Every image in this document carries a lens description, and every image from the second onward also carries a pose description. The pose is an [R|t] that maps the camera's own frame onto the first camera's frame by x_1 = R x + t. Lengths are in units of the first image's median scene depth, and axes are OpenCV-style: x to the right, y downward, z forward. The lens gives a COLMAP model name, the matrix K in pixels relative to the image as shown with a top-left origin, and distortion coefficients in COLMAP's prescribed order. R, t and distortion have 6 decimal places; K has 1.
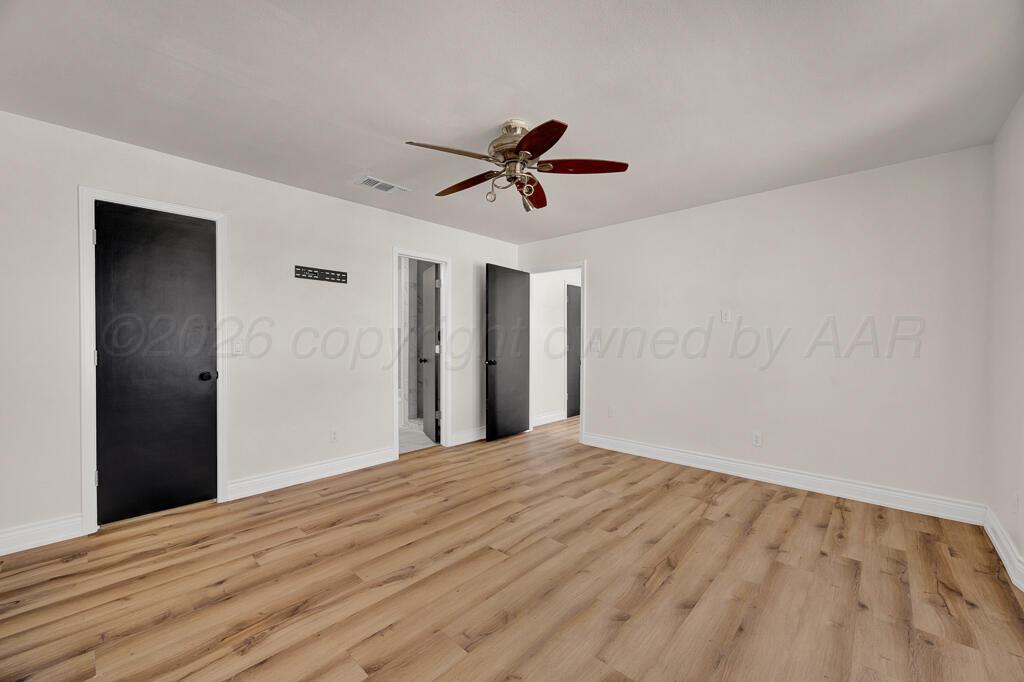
lens RADIAL K [[402.0, 0, 512.4], [0, 402.0, 341.7], [0, 0, 1]] dist [-0.001697, 0.000417]
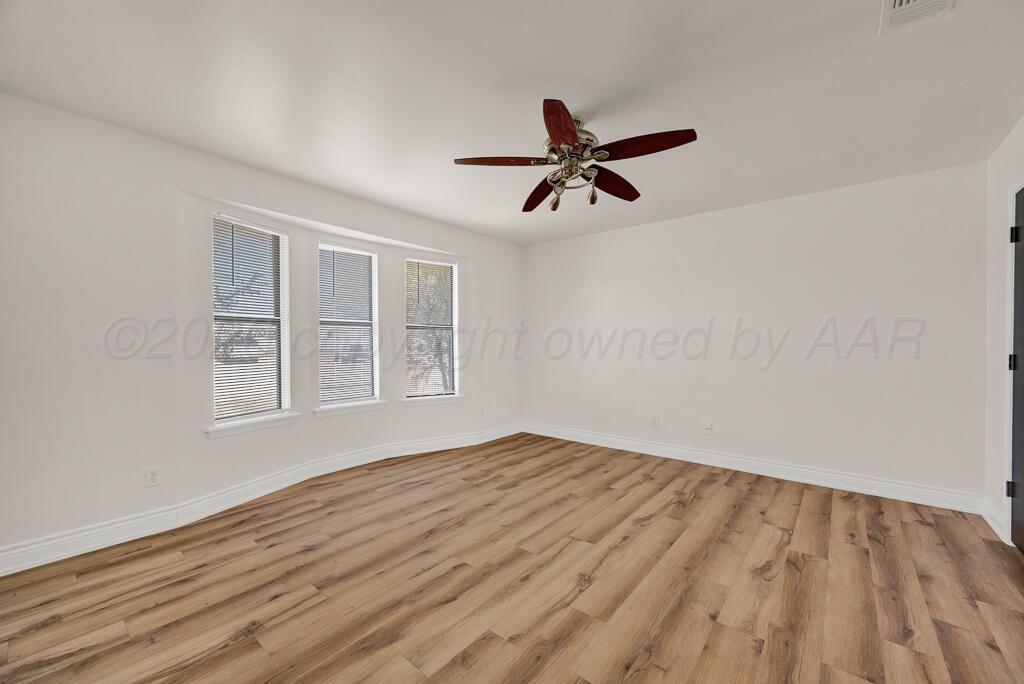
lens RADIAL K [[402.0, 0, 511.6], [0, 402.0, 343.2], [0, 0, 1]] dist [-0.001697, 0.000417]
pose [[-0.998375, -0.002832, -0.056911, 0.206251], [-0.003171, 0.999978, 0.005877, -0.006486], [0.056893, 0.006048, -0.998362, 2.007627]]
